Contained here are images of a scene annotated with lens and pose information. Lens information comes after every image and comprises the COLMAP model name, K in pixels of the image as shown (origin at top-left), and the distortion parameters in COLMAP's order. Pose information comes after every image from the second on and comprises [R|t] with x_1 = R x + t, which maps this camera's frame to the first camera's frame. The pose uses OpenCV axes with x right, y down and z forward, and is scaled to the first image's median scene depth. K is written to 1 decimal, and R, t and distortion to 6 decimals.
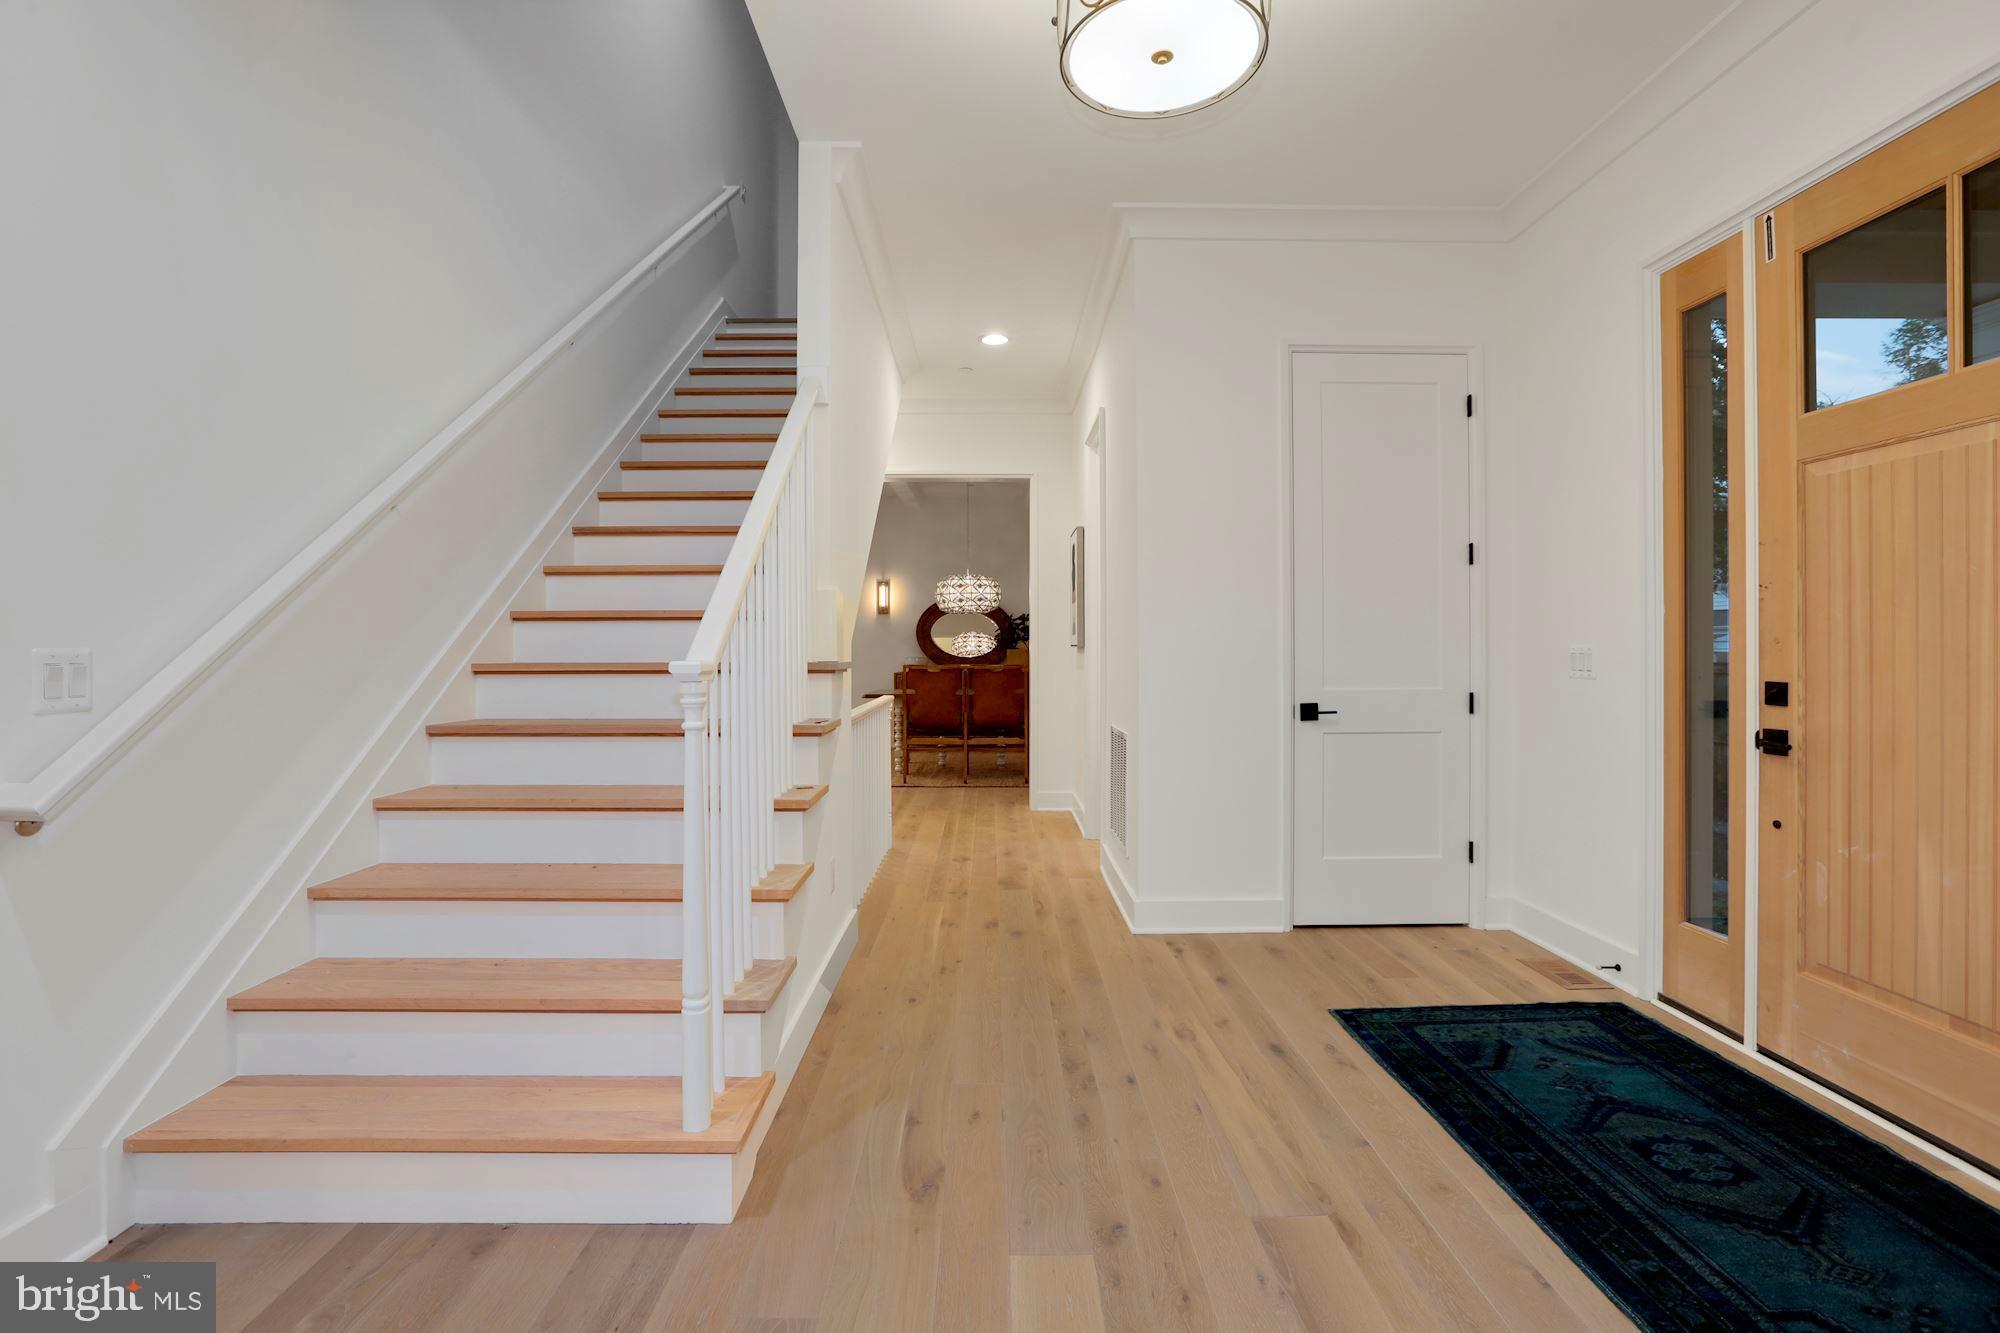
lens RADIAL K [[914.0, 0, 1006.2], [0, 914.0, 650.9], [0, 0, 1]] dist [-0.034959, 0.003512]
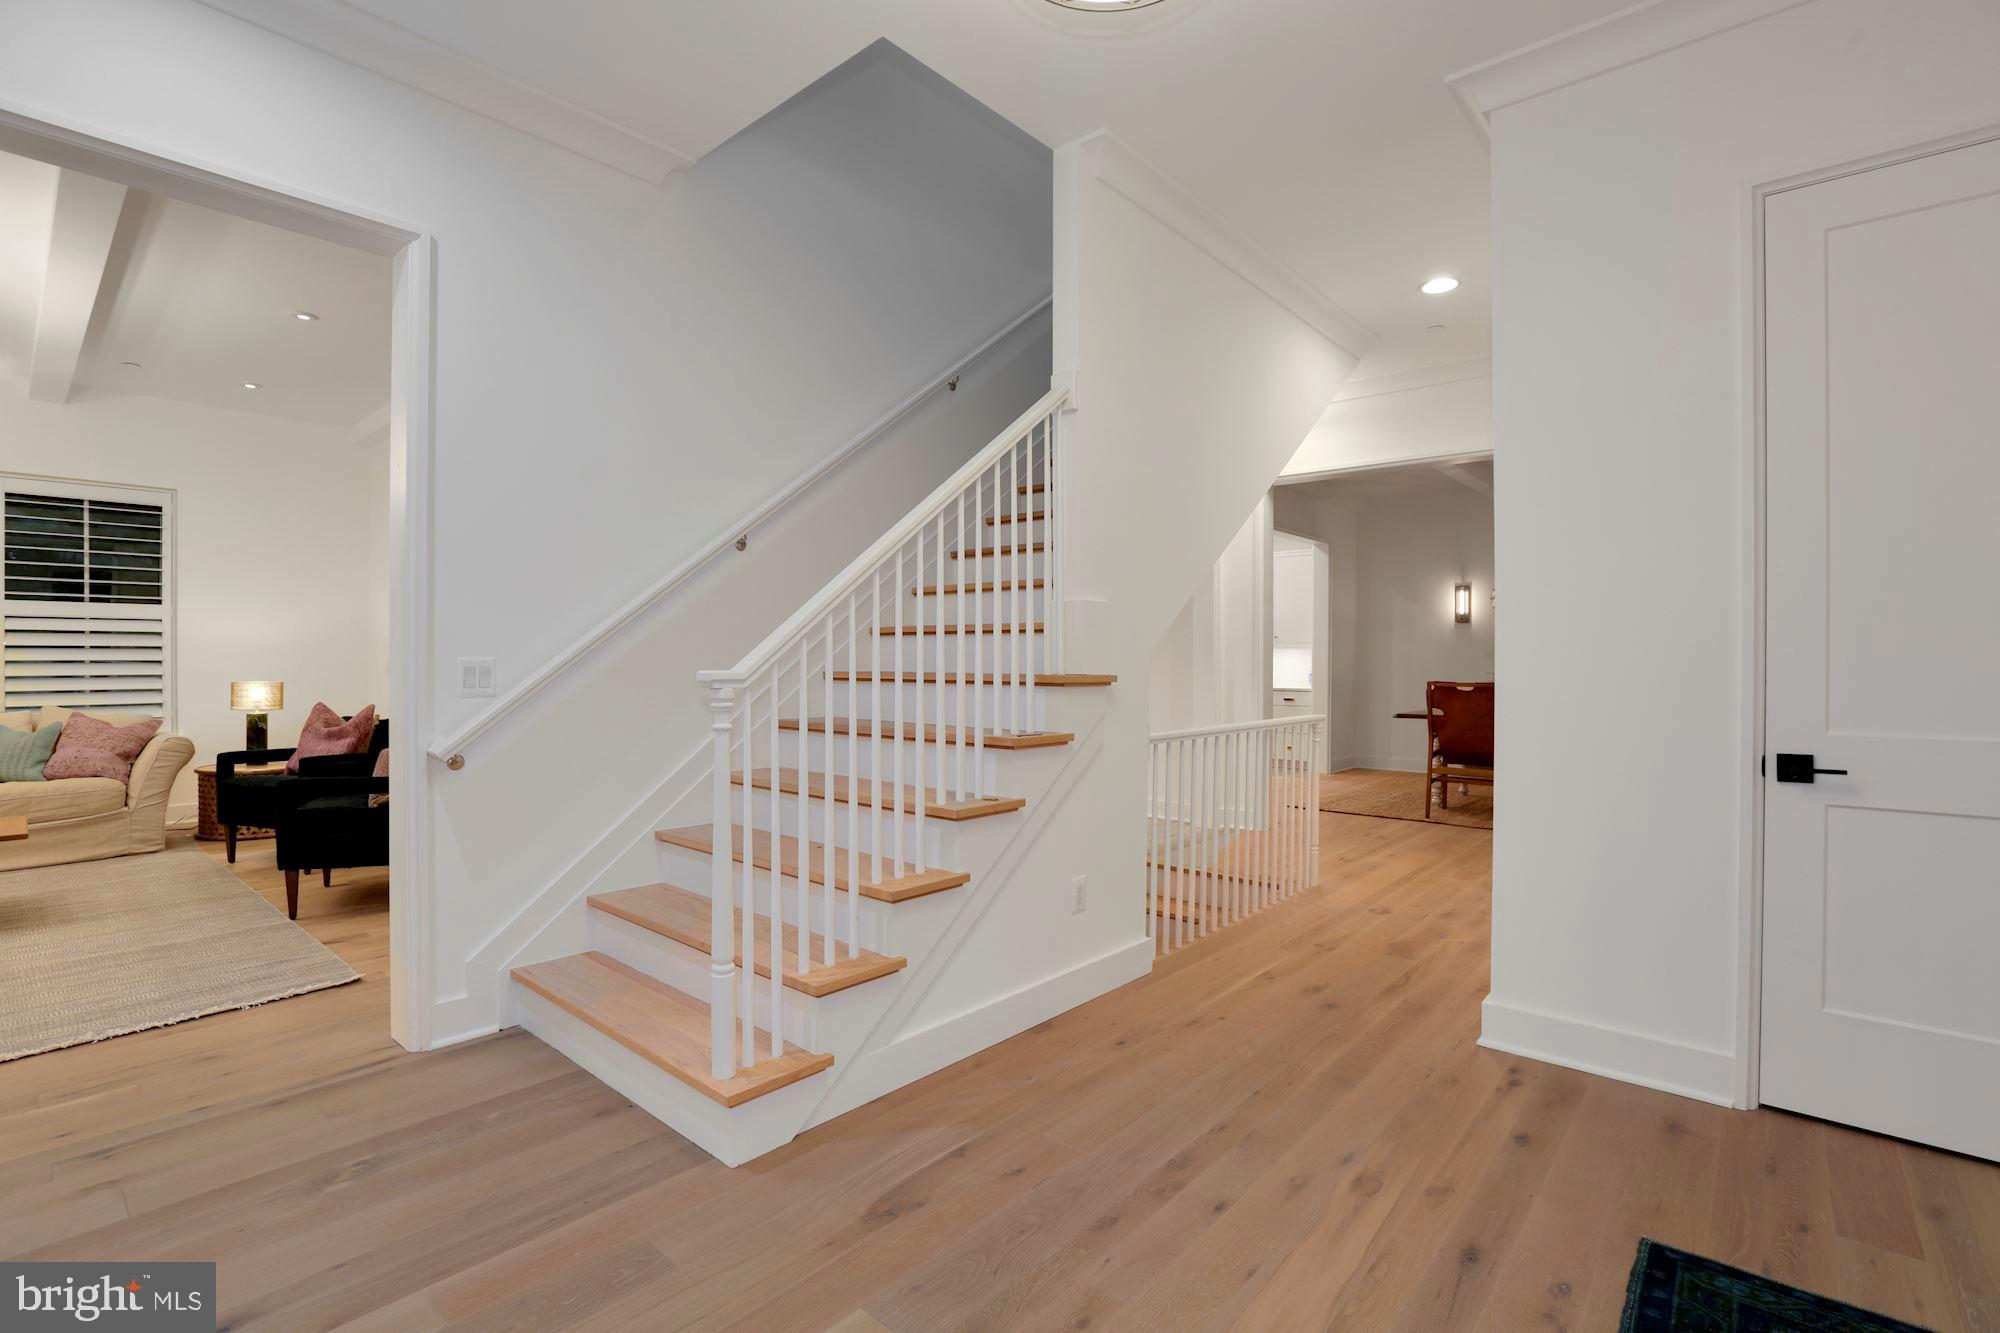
lens RADIAL K [[914.0, 0, 1004.5], [0, 914.0, 669.1], [0, 0, 1]] dist [-0.034959, 0.003512]
pose [[0.741107, 0.012021, -0.671280, 0.385850], [-0.007764, 0.999926, 0.009334, -0.002493], [0.671342, -0.001706, 0.741145, 0.214024]]
